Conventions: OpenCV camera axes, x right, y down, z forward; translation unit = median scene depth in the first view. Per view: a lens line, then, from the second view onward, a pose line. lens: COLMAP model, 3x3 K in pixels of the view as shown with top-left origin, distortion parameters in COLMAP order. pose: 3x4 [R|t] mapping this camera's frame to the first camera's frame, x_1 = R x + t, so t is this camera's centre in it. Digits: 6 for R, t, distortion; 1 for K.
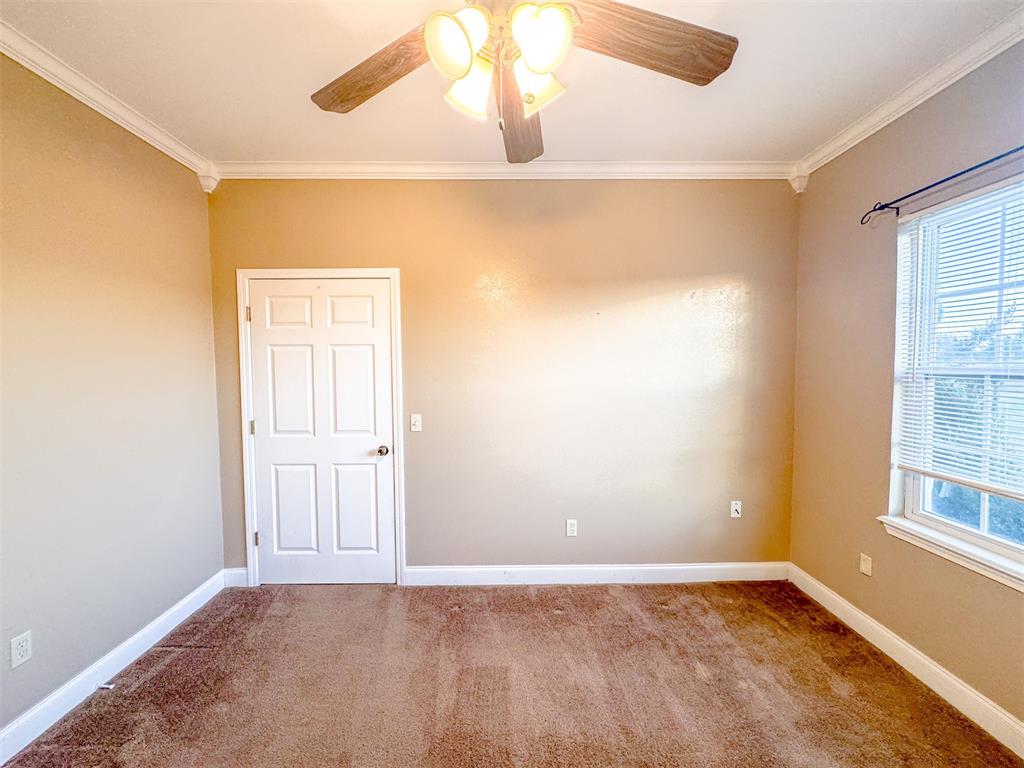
lens RADIAL K [[409.7, 0, 511.0], [0, 409.7, 383.3], [0, 0, 1]] dist [-0.001335, 0.000306]
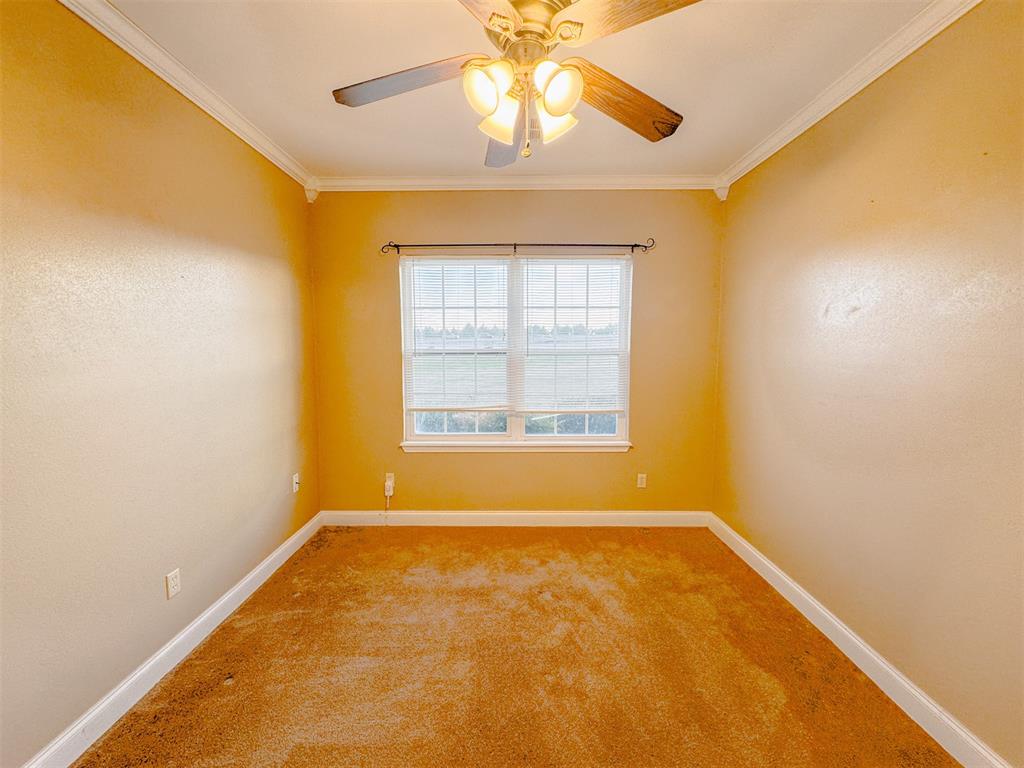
lens RADIAL K [[409.7, 0, 511.0], [0, 409.7, 383.3], [0, 0, 1]] dist [-0.001335, 0.000306]
pose [[0.034561, -0.084014, 0.995865, -0.646749], [0.047766, 0.995460, 0.082322, -0.017091], [-0.998260, 0.044724, 0.038417, 0.507516]]
